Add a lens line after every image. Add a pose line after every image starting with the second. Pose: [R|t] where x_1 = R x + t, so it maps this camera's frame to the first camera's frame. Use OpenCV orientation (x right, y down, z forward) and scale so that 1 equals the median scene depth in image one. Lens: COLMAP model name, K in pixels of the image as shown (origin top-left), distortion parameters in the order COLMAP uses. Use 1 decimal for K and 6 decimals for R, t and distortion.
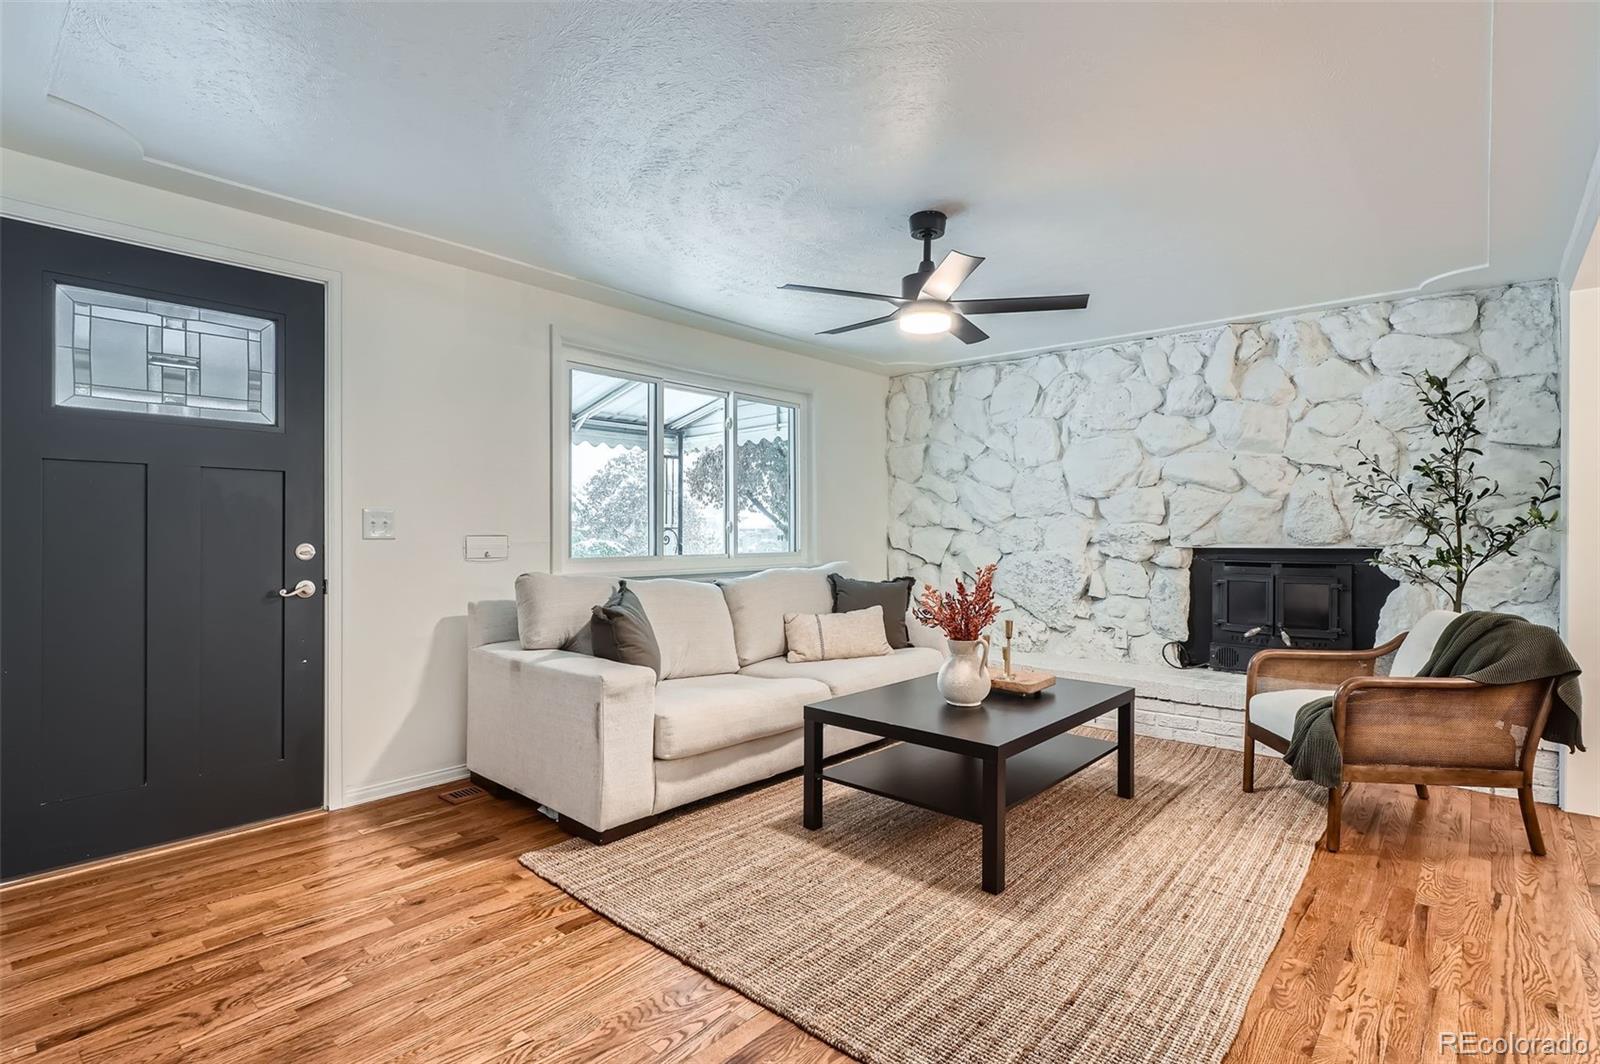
lens RADIAL K [[775.1, 0, 799.7], [0, 775.1, 538.0], [0, 0, 1]] dist [-0.012763, 0.002553]
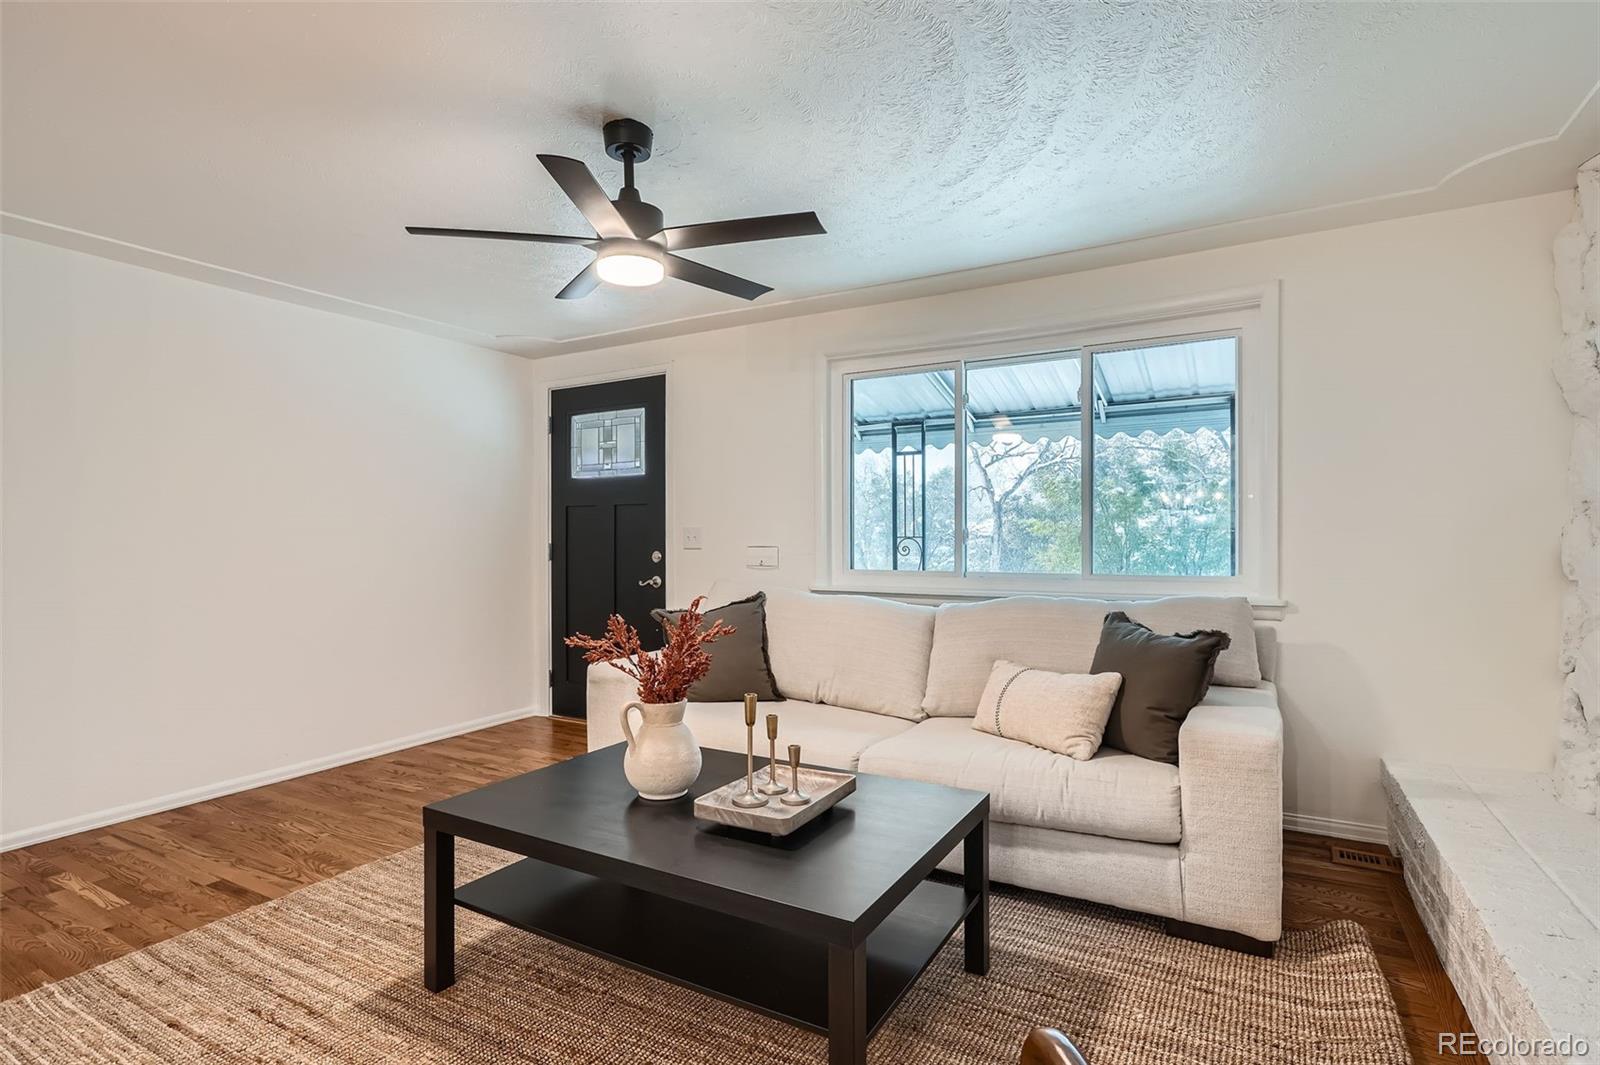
lens RADIAL K [[775.1, 0, 800.7], [0, 775.1, 545.8], [0, 0, 1]] dist [-0.012763, 0.002553]
pose [[0.208629, -0.003770, -0.977988, 0.905528], [-0.005377, 0.999973, -0.005002, 0.002939], [0.977980, 0.006302, 0.208603, 0.982365]]
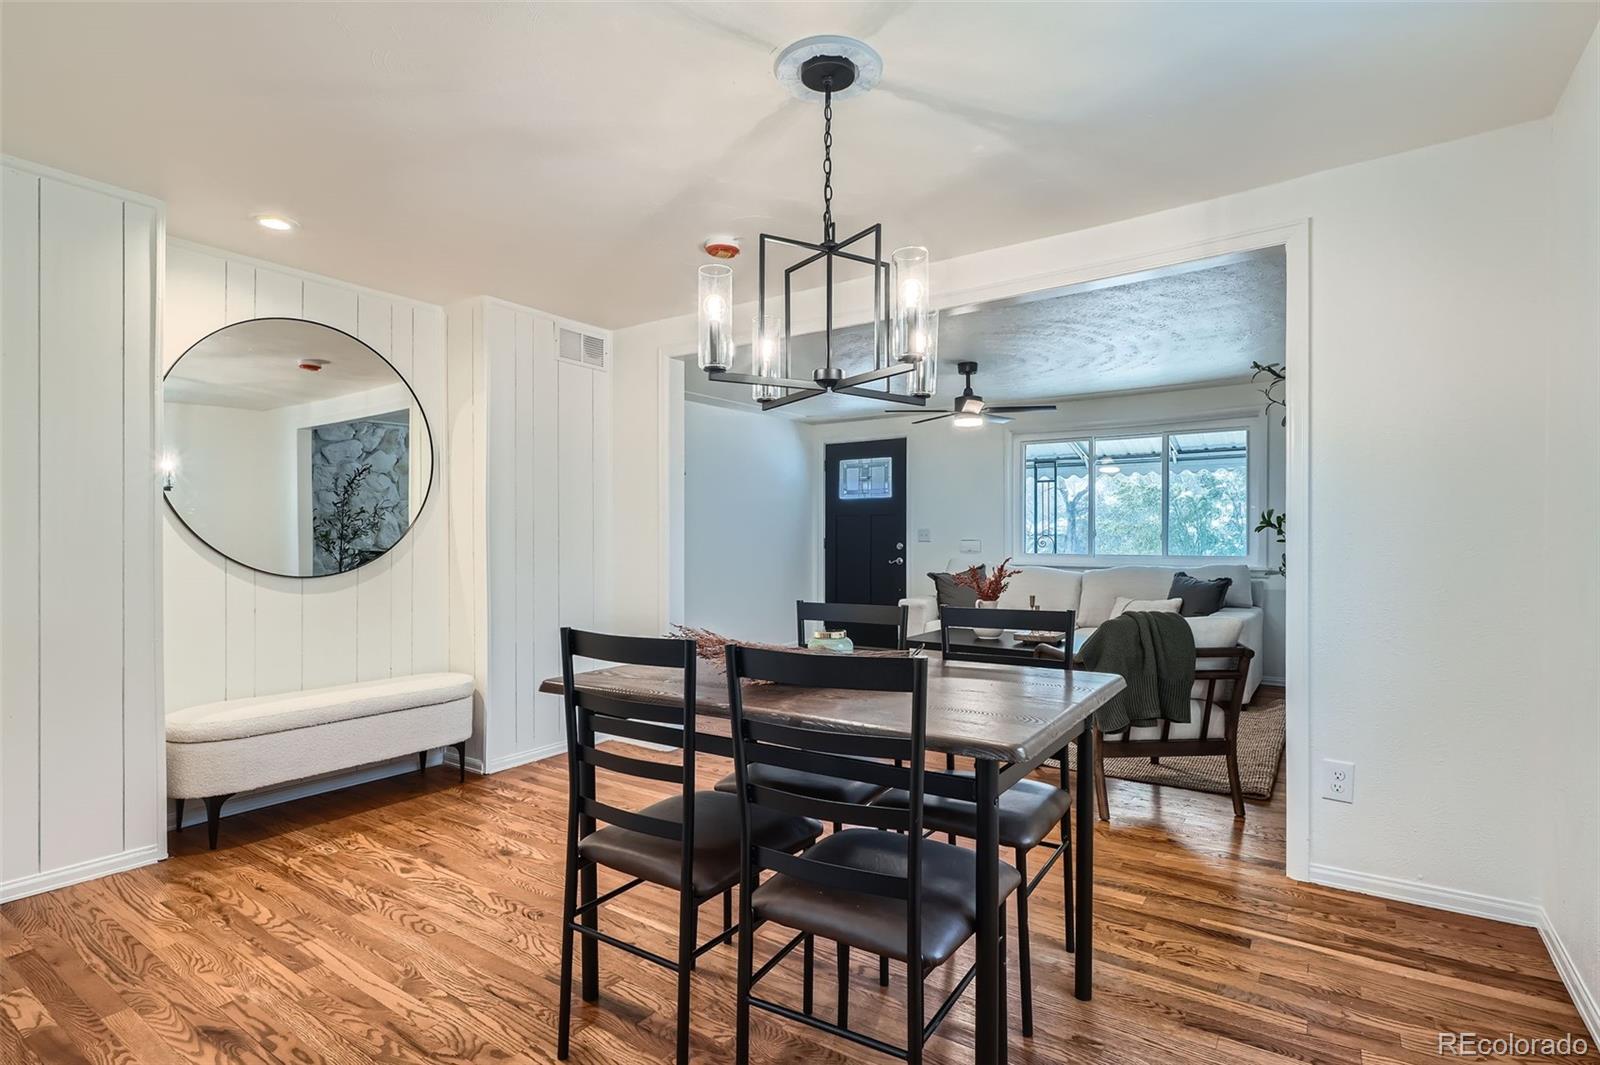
lens RADIAL K [[775.1, 0, 800.6], [0, 775.1, 541.2], [0, 0, 1]] dist [-0.012763, 0.002553]
pose [[0.129374, -0.006366, -0.991575, 1.860820], [-0.010846, 0.999910, -0.007835, 0.026212], [0.991537, 0.011768, 0.129293, 0.361171]]
